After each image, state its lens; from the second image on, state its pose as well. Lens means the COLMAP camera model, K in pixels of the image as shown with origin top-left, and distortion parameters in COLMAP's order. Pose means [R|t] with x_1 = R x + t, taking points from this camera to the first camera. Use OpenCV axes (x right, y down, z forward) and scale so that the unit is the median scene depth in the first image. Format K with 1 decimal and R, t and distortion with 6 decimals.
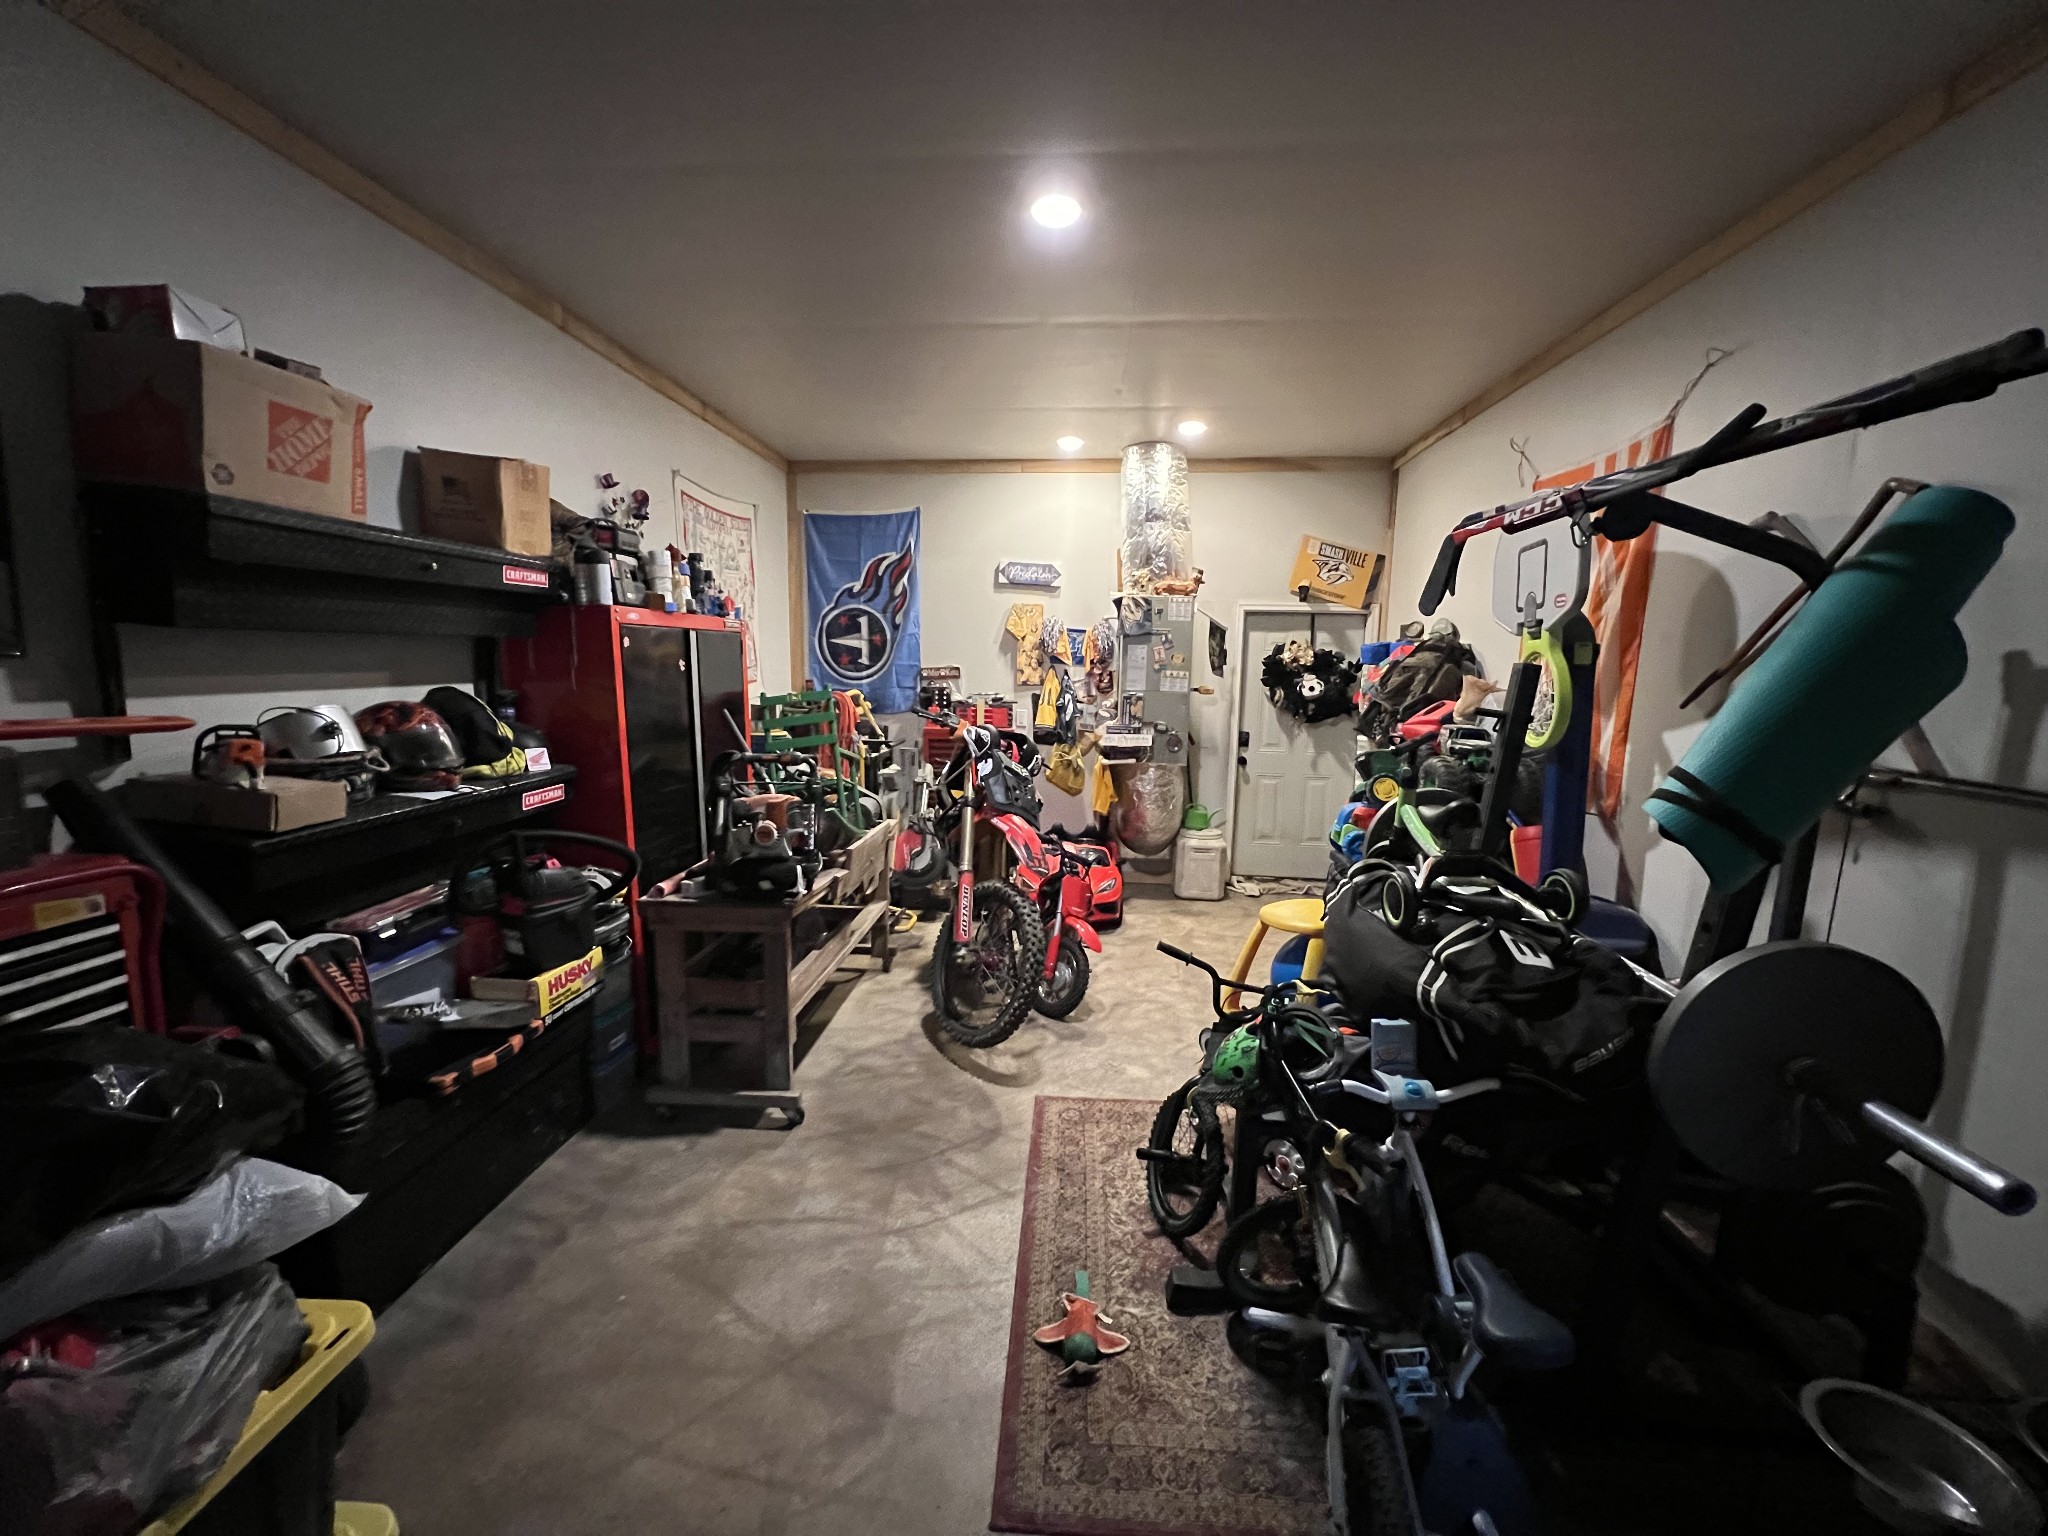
lens RADIAL K [[817.2, 0, 1022.6], [0, 817.2, 772.2], [0, 0, 1]] dist [0.001275, 0.000216]
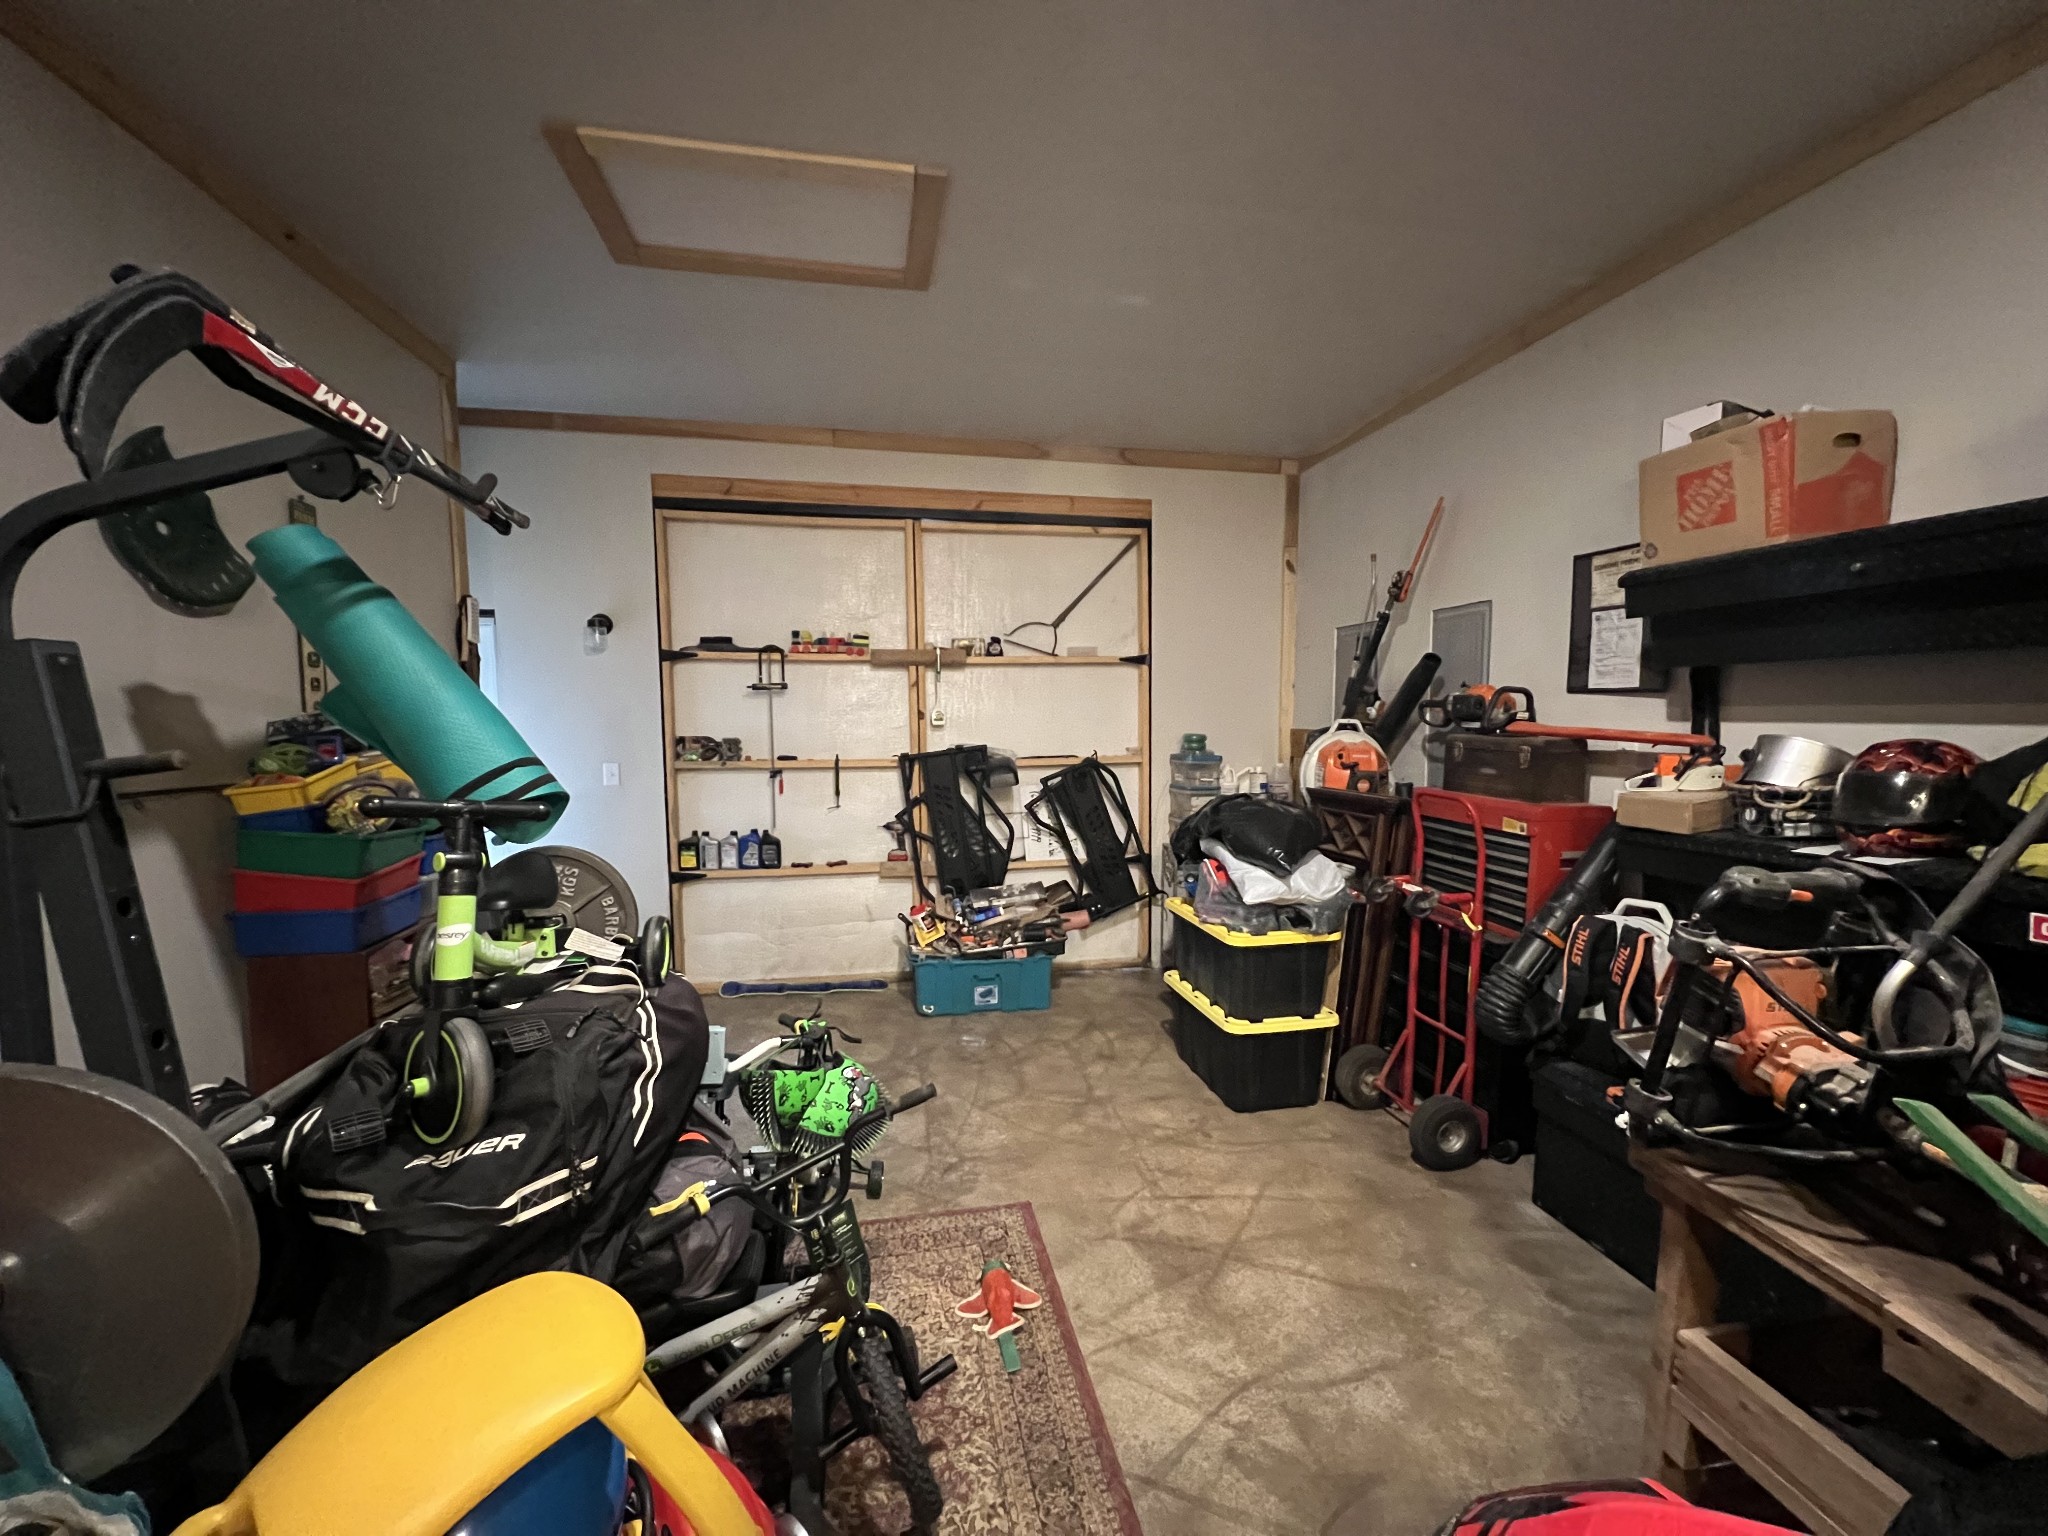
lens RADIAL K [[817.2, 0, 1022.6], [0, 817.2, 772.2], [0, 0, 1]] dist [0.001275, 0.000216]
pose [[-0.965133, 0.012297, -0.261470, 0.308193], [-0.044470, 0.976673, 0.210079, -0.221286], [0.257954, 0.214382, -0.942072, 1.834549]]
